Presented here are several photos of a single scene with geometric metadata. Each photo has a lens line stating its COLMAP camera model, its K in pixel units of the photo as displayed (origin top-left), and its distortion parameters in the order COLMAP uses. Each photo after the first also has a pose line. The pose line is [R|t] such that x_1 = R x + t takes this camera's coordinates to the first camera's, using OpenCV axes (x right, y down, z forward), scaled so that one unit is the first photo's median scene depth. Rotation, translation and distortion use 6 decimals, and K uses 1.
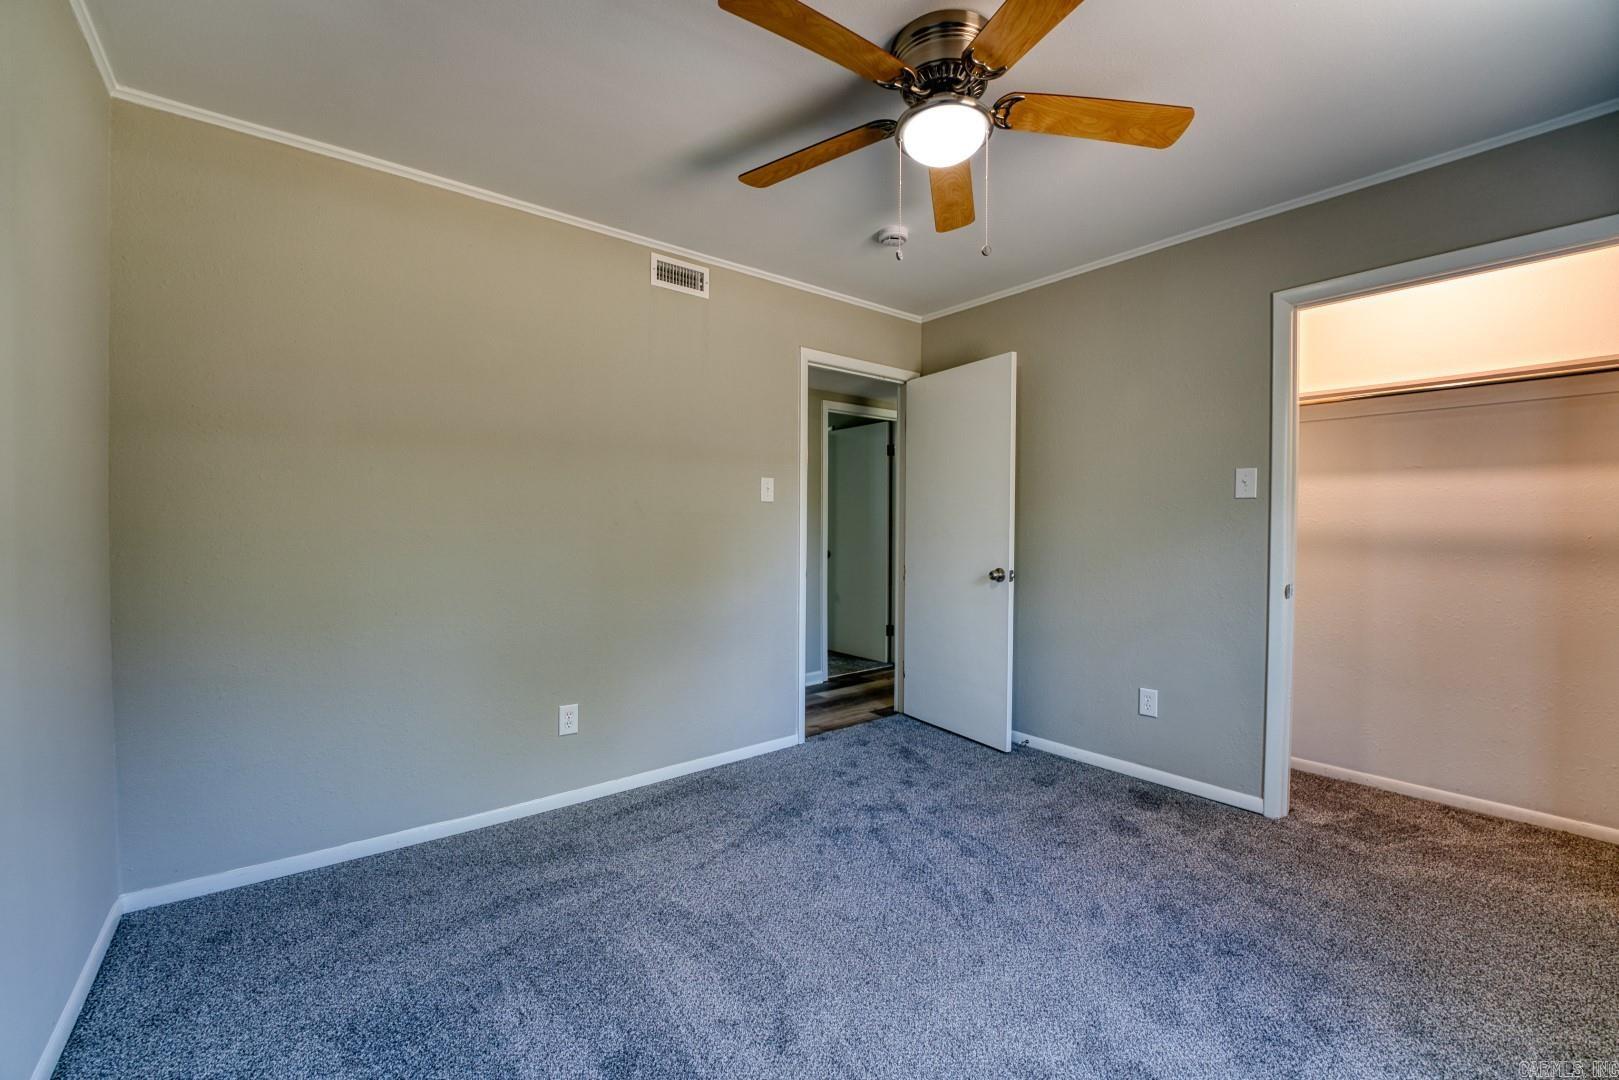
lens RADIAL K [[656.9, 0, 817.5], [0, 656.9, 524.8], [0, 0, 1]] dist [-0.028676, 0.002924]
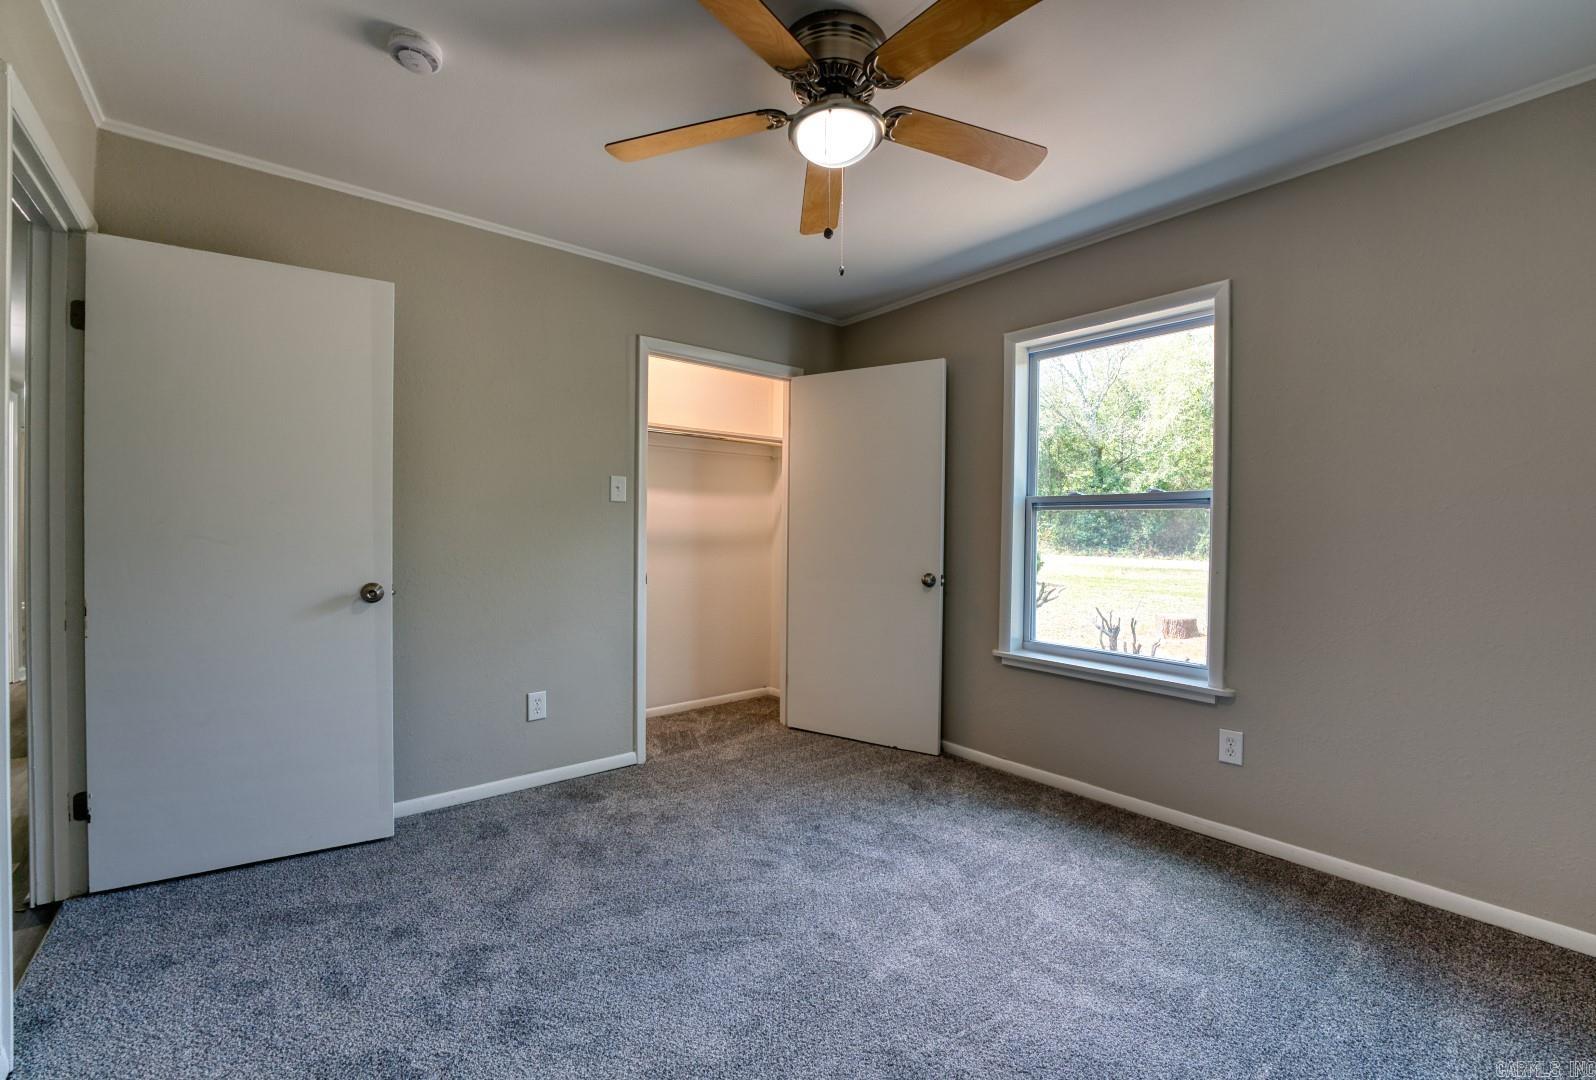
lens RADIAL K [[647.6, 0, 813.7], [0, 647.6, 531.6], [0, 0, 1]] dist [-0.028676, 0.002924]
pose [[0.001749, -0.005539, 0.999983, -0.516941], [-0.009000, 0.999944, 0.005554, 0.002710], [-0.999958, -0.009009, 0.001699, 0.667735]]
